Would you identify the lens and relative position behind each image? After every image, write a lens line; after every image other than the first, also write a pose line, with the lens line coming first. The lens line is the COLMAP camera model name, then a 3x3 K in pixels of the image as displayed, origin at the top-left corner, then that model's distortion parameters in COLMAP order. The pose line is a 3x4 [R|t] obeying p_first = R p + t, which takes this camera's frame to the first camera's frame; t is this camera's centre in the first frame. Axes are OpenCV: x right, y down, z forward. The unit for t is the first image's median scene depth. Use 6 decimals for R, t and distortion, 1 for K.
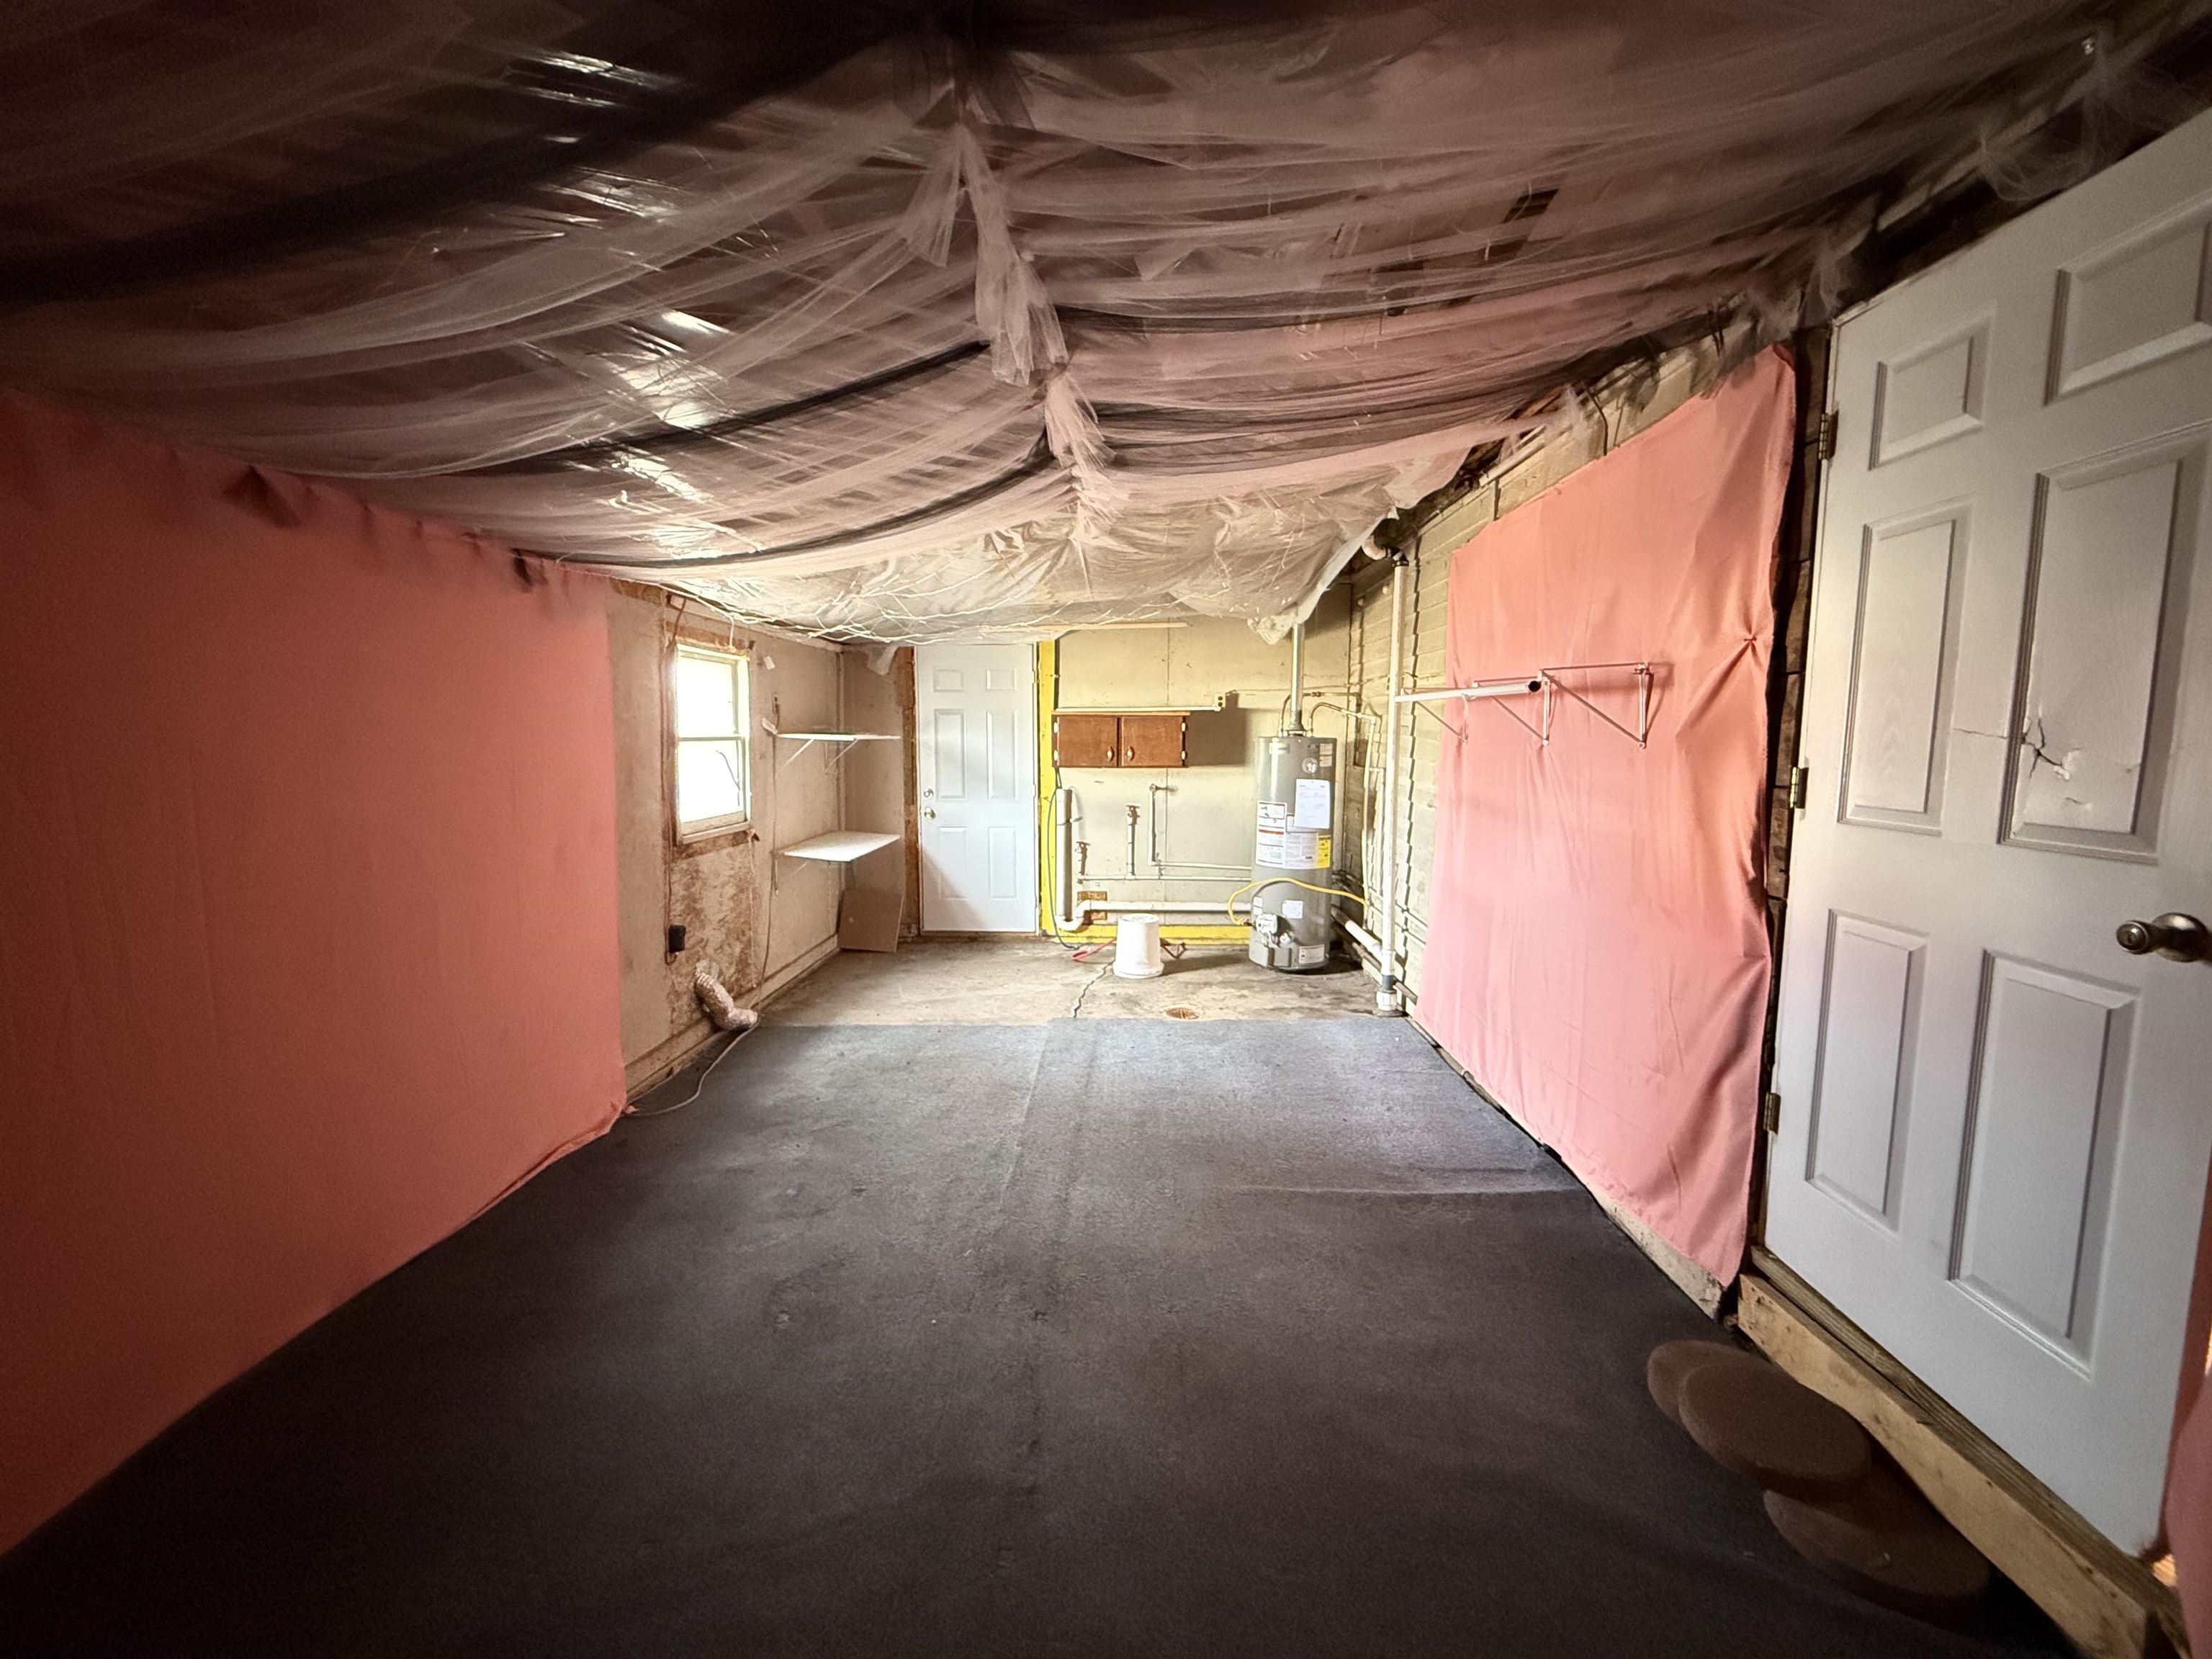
lens RADIAL K [[880.2, 0, 1103.9], [0, 880.2, 826.1], [0, 0, 1]] dist [0.001357, 0.000132]
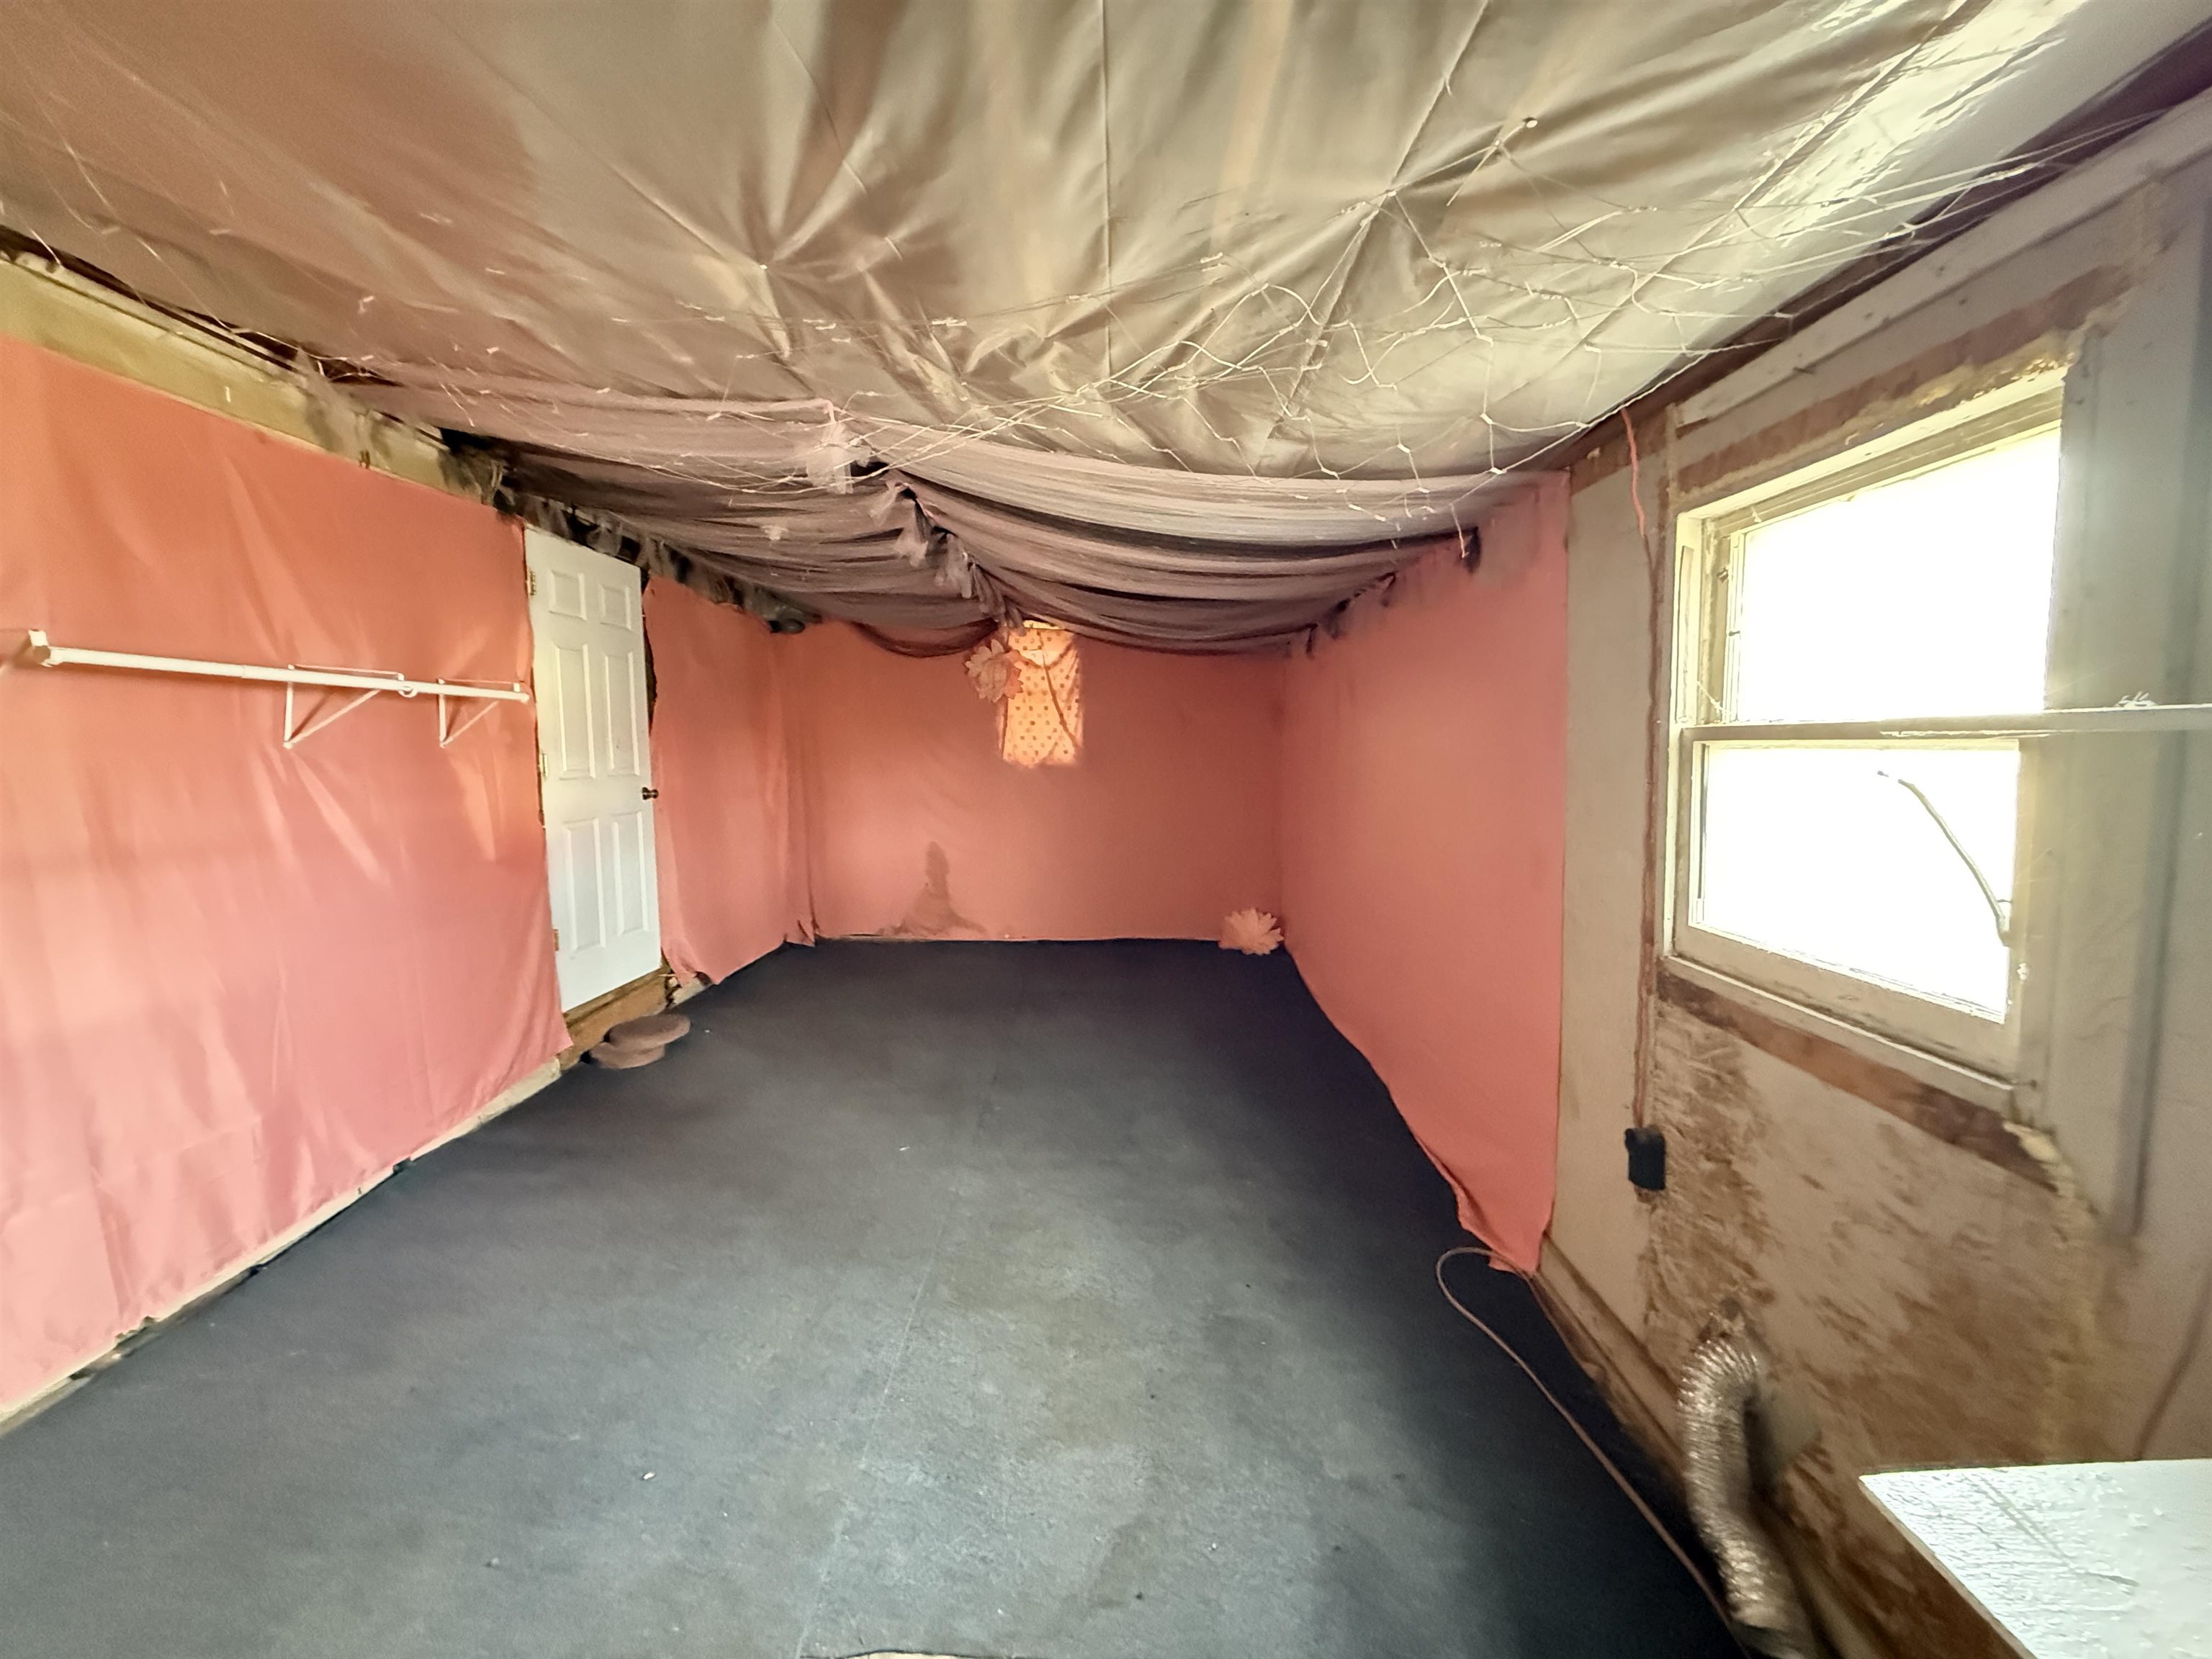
lens RADIAL K [[880.2, 0, 1105.1], [0, 880.2, 818.8], [0, 0, 1]] dist [0.001357, 0.000132]
pose [[-0.999604, 0.018506, -0.021177, -0.193448], [0.014017, 0.980636, 0.195338, -0.144368], [0.024382, 0.194964, -0.980507, 1.424983]]
